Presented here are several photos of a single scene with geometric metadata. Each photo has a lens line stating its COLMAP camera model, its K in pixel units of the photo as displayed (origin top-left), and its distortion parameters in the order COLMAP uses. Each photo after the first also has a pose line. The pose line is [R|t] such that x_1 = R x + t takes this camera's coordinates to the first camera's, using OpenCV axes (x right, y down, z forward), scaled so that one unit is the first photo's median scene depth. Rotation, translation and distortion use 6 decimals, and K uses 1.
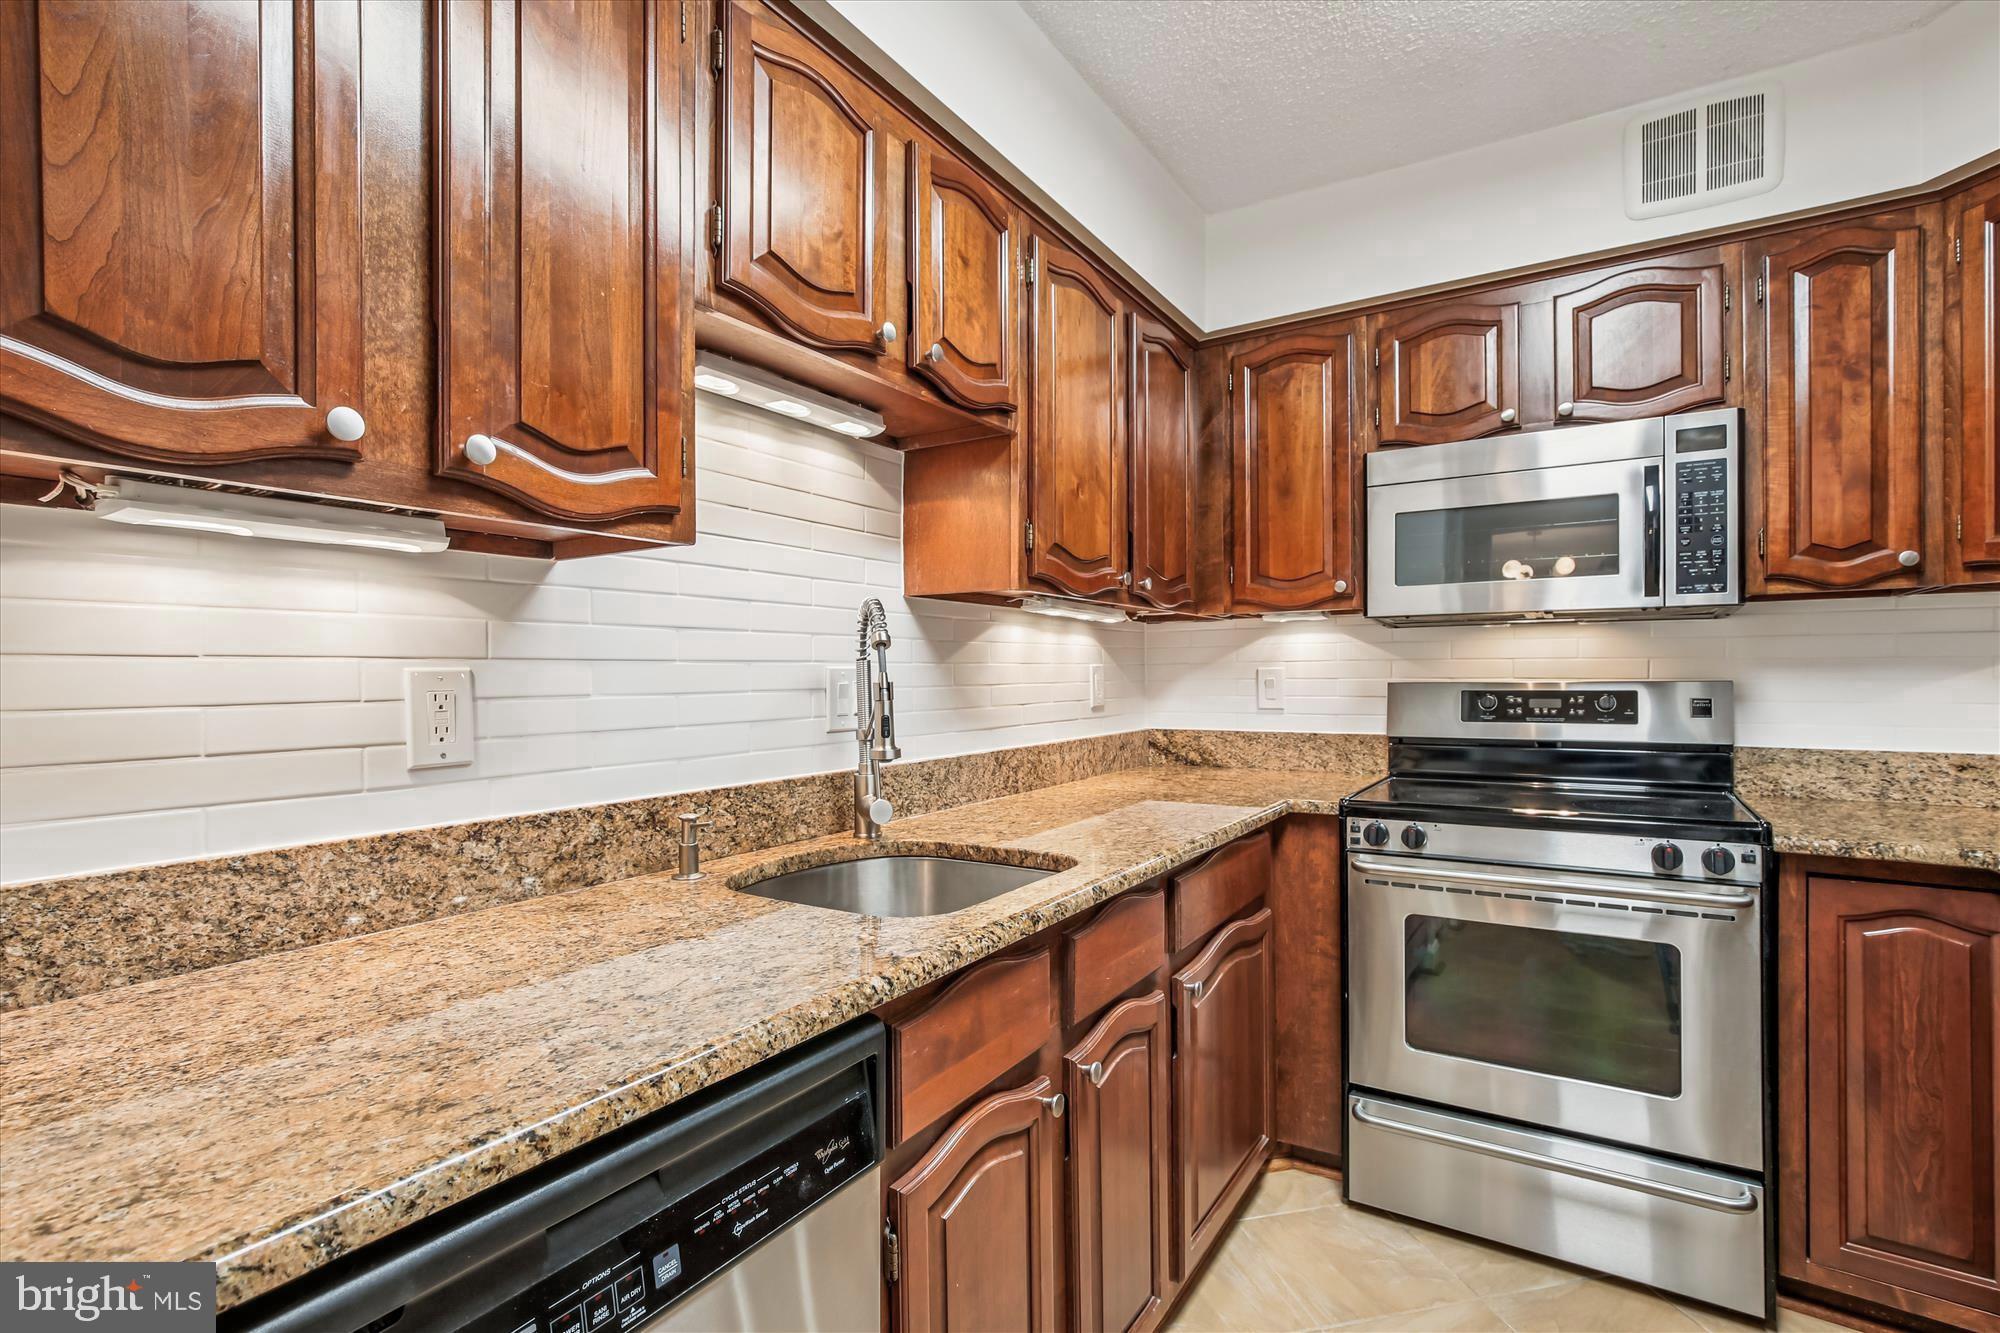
lens RADIAL K [[913.9, 0, 1014.3], [0, 913.9, 680.0], [0, 0, 1]] dist [-0.017874, 0.008177]
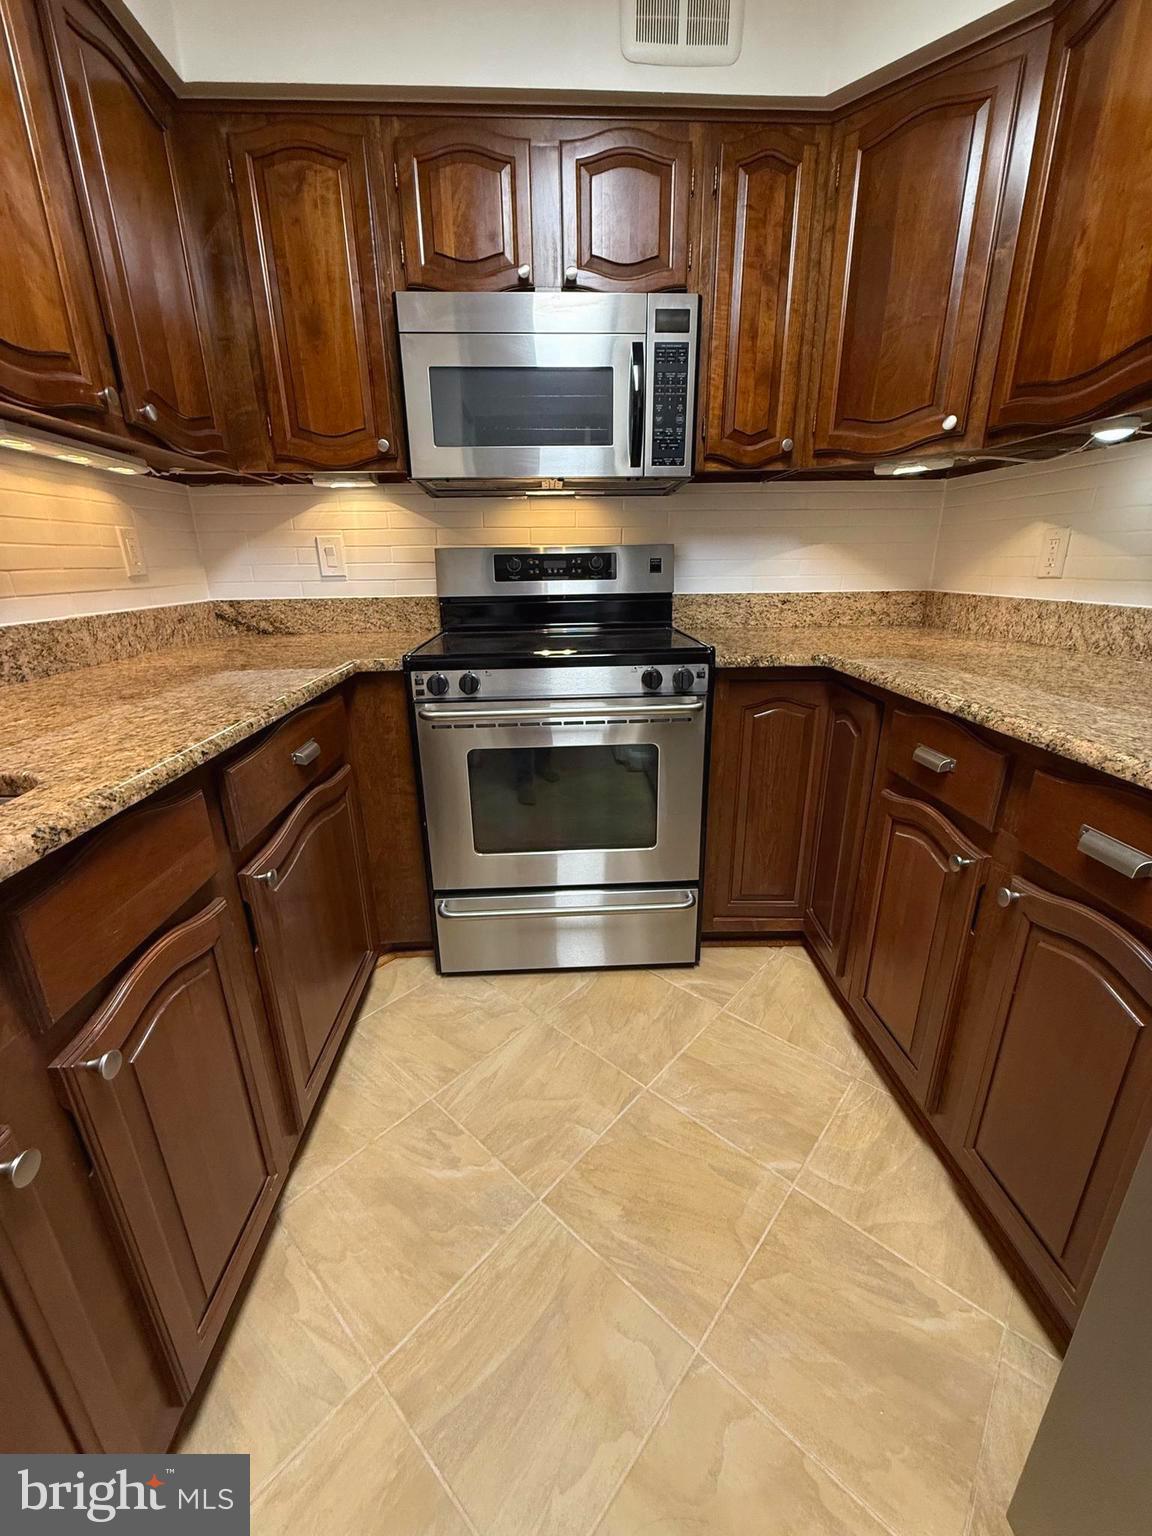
lens RADIAL K [[609.3, 0, 575.3], [0, 609.3, 764.4], [0, 0, 1]] dist [0.000783, -0.000643]
pose [[0.818232, -0.184754, 0.544391, 0.113816], [0.011153, 0.951876, 0.306281, 0.036366], [-0.574779, -0.244537, 0.780916, 0.303344]]
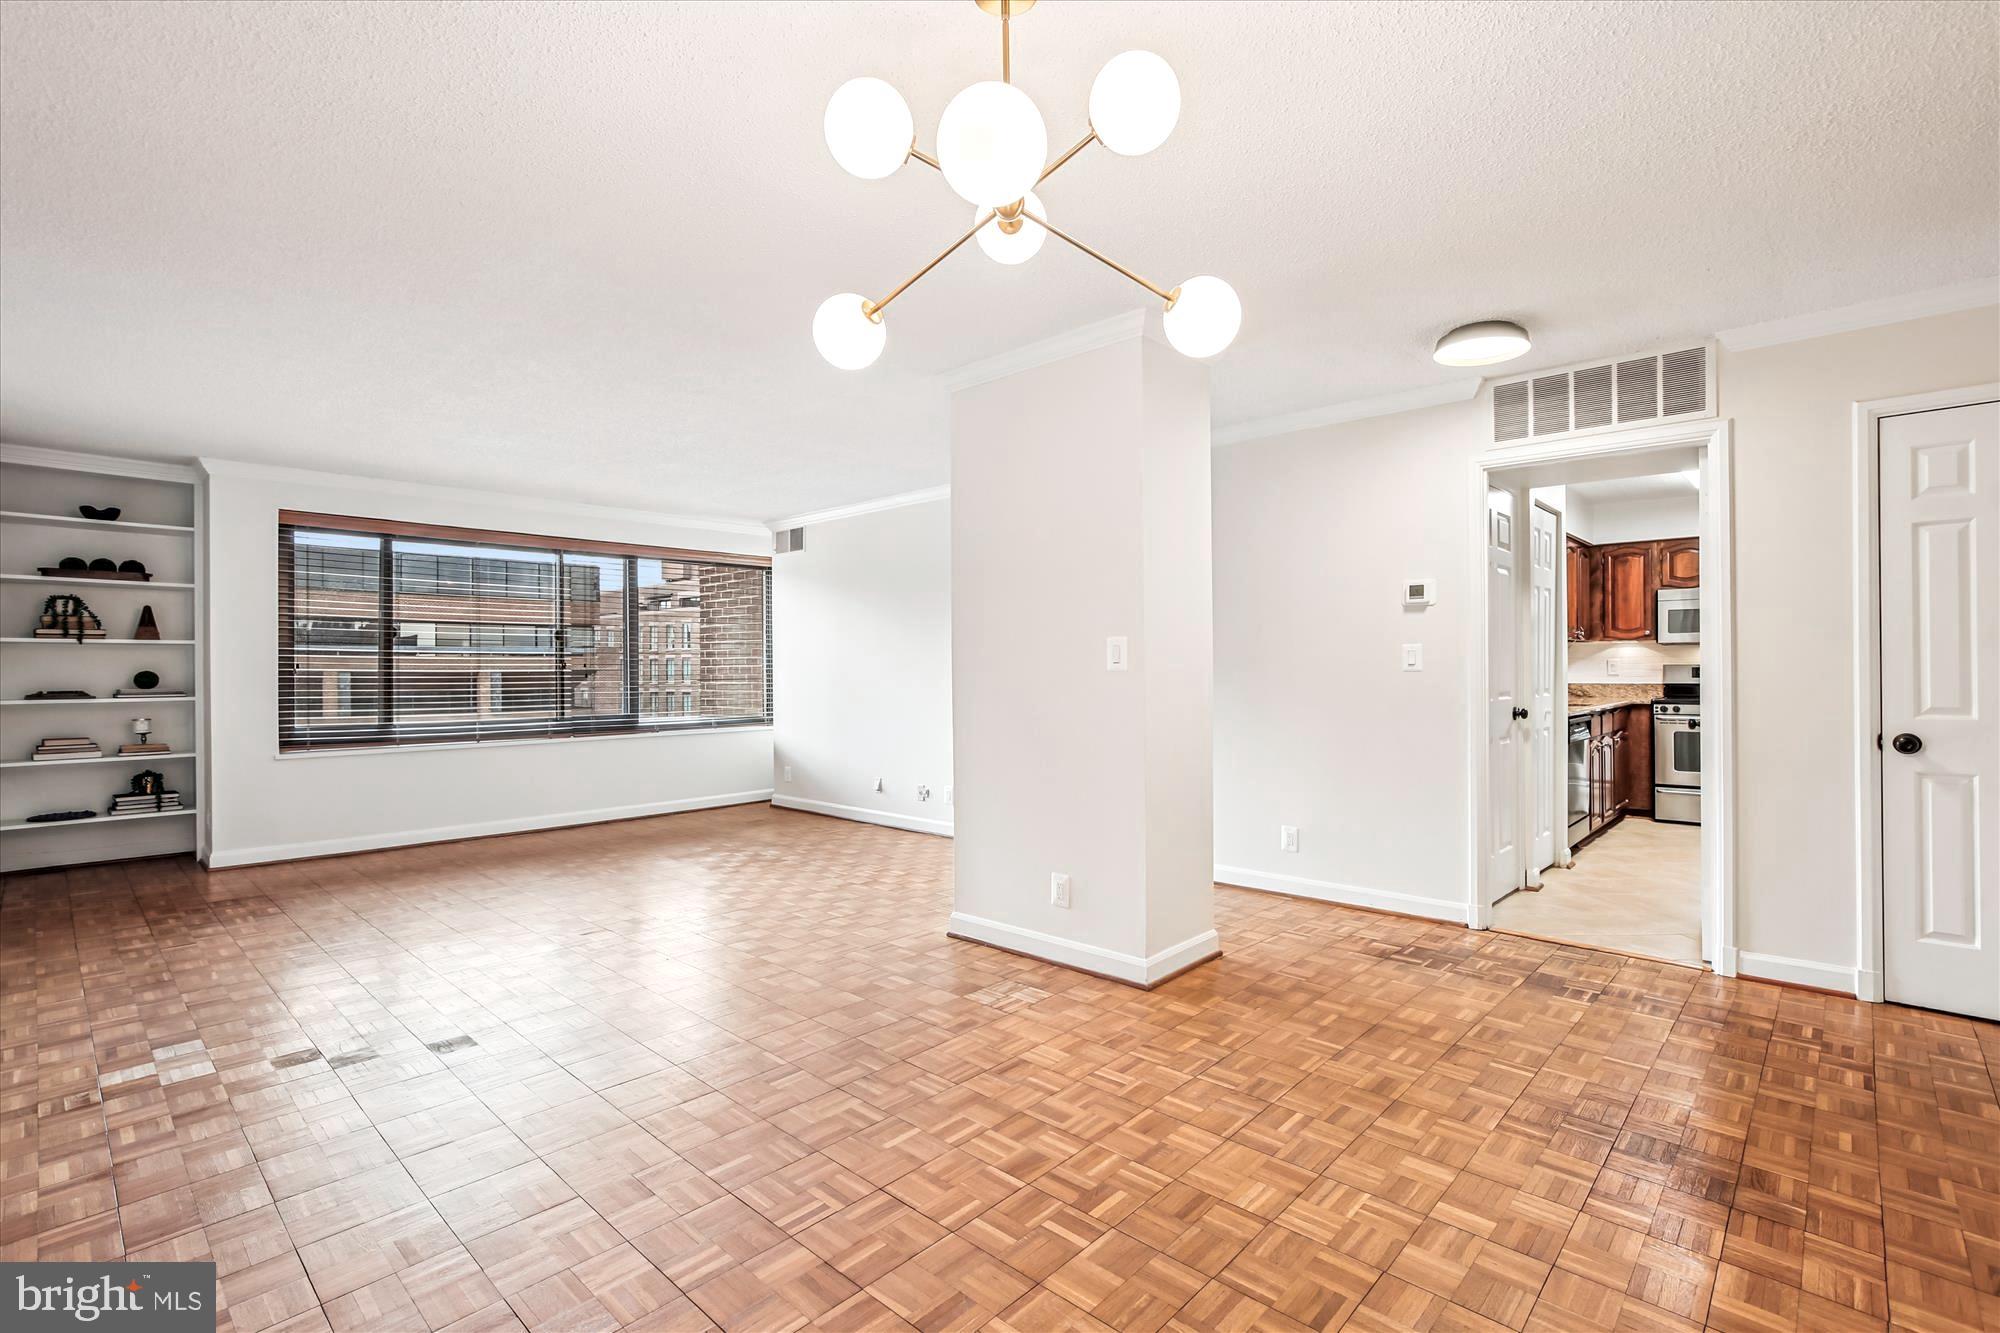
lens RADIAL K [[929.5, 0, 1003.3], [0, 929.5, 666.8], [0, 0, 1]] dist [-0.004716, 0.000525]
pose [[0.982260, 0.000134, -0.187524, -1.377320], [-0.001551, 0.999971, -0.007406, 0.044320], [0.187518, 0.007566, 0.982232, -2.865797]]
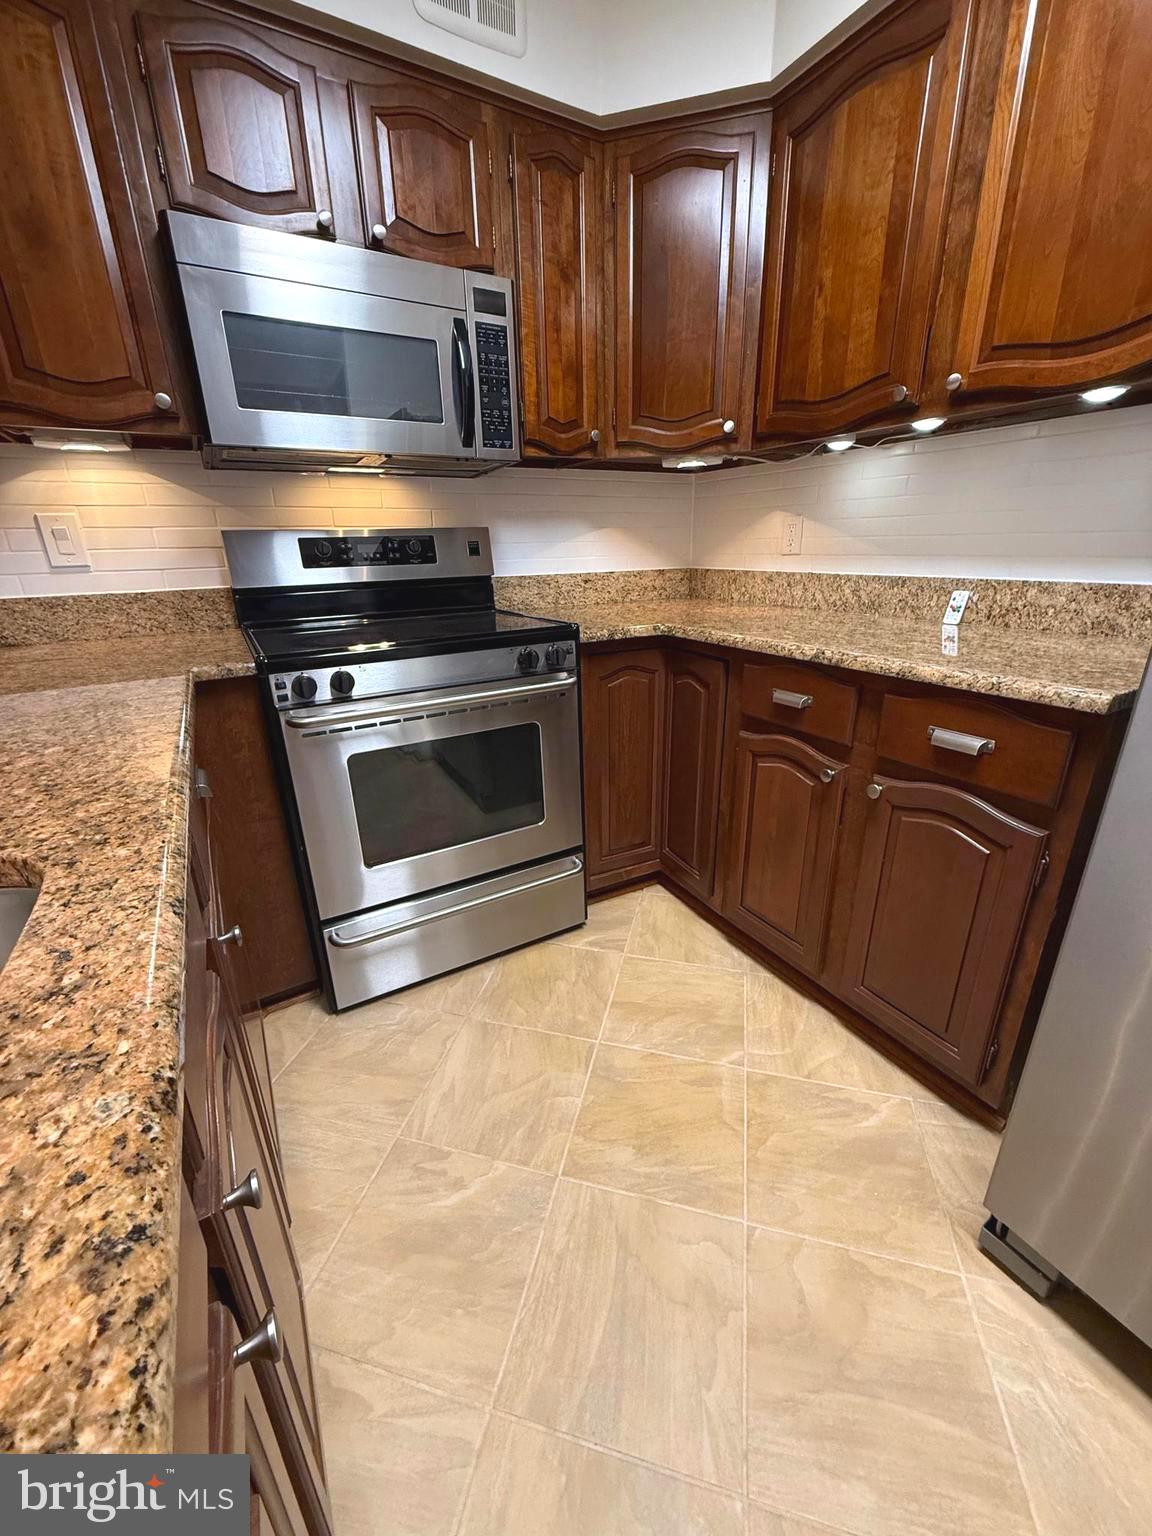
lens RADIAL K [[609.3, 0, 575.3], [0, 609.3, 764.4], [0, 0, 1]] dist [0.000783, -0.000643]
pose [[0.461546, -0.305062, 0.833014, -0.034389], [0.023154, 0.942836, 0.332451, 0.038722], [-0.886814, -0.134153, 0.442226, 0.452041]]
